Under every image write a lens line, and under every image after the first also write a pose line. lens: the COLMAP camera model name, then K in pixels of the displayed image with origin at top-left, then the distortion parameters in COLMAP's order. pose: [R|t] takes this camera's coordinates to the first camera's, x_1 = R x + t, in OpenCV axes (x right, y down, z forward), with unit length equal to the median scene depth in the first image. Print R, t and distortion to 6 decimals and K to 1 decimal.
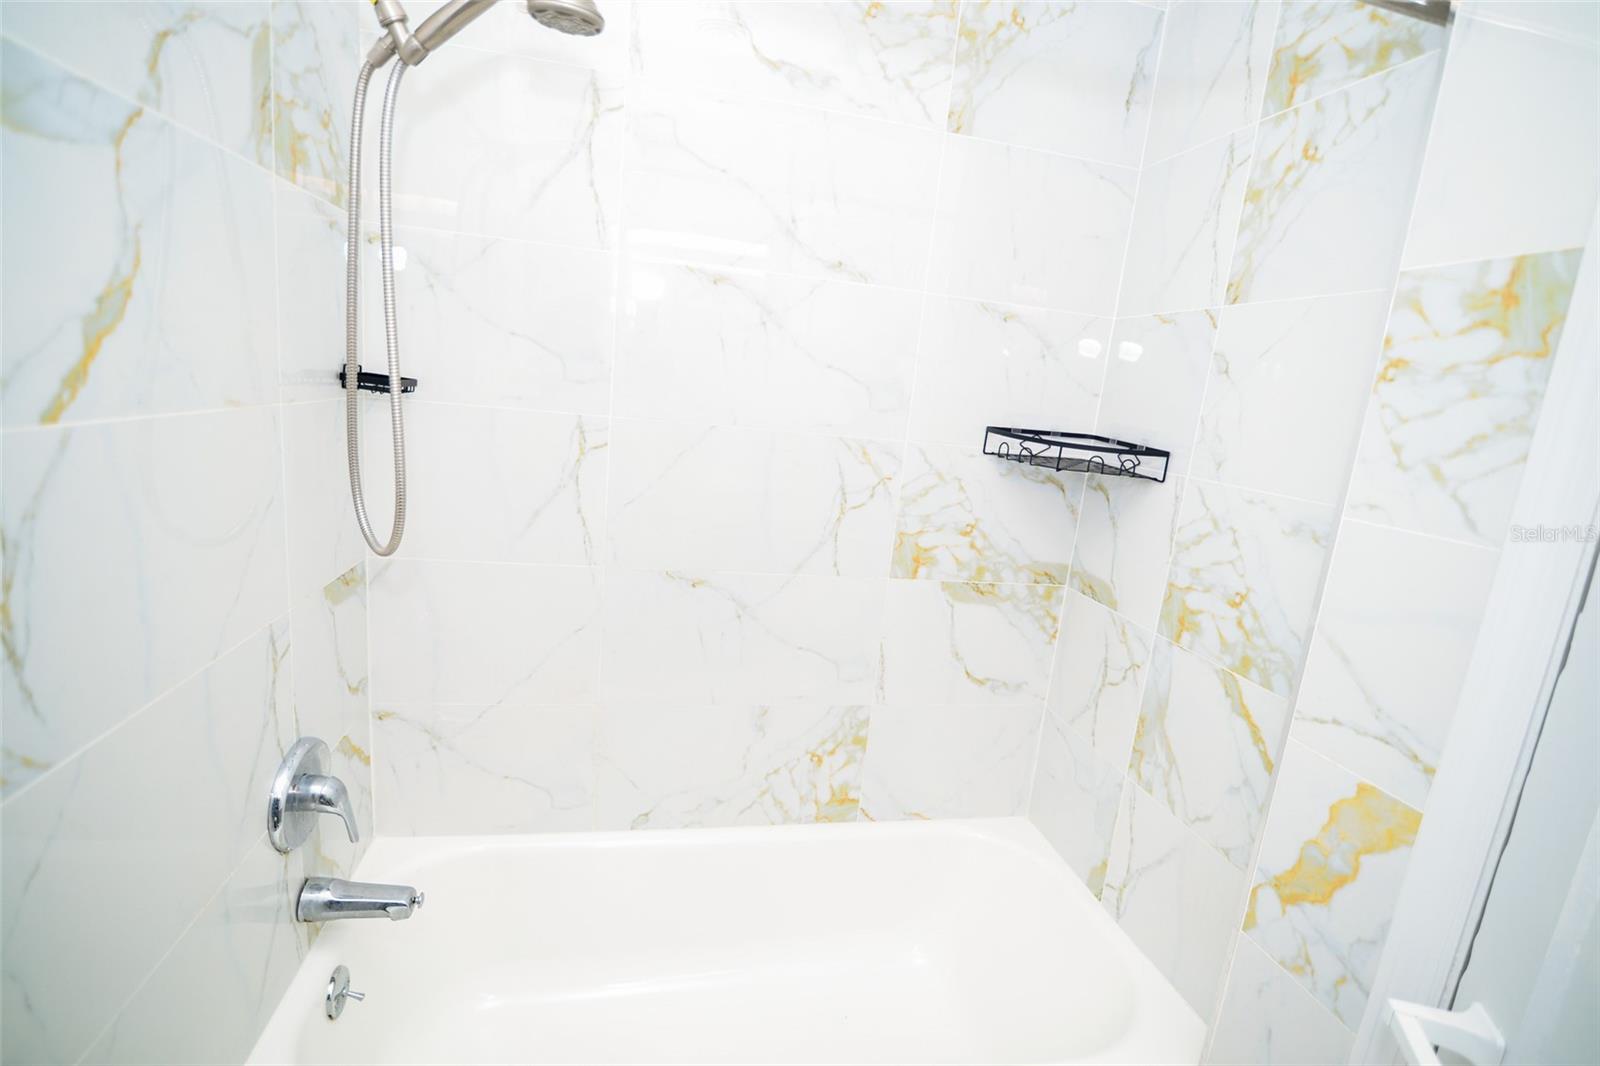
lens RADIAL K [[727.3, 0, 800.0], [0, 727.3, 533.0], [0, 0, 1]] dist [-0.024029, 0.001758]
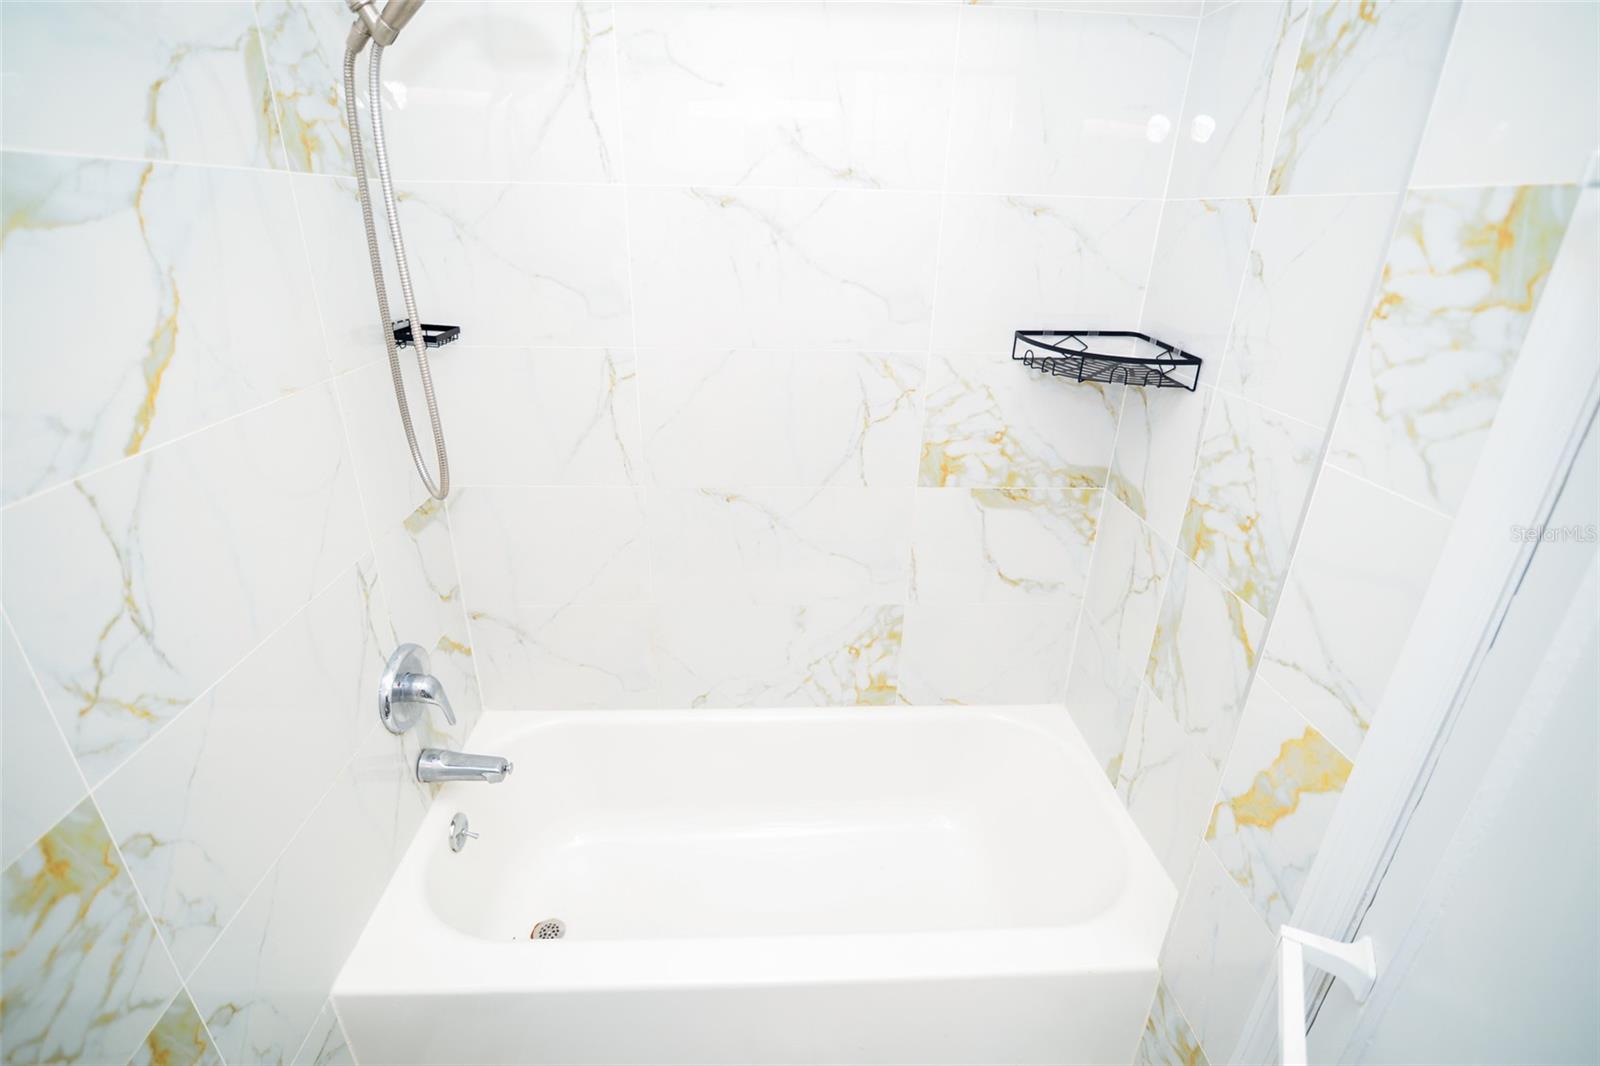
lens RADIAL K [[727.3, 0, 800.0], [0, 727.3, 533.0], [0, 0, 1]] dist [-0.024029, 0.001758]
pose [[0.985339, -0.006921, -0.170469, 0.182297], [0.041096, 0.979385, 0.197776, -0.113991], [0.165586, -0.201882, 0.965311, -0.039189]]
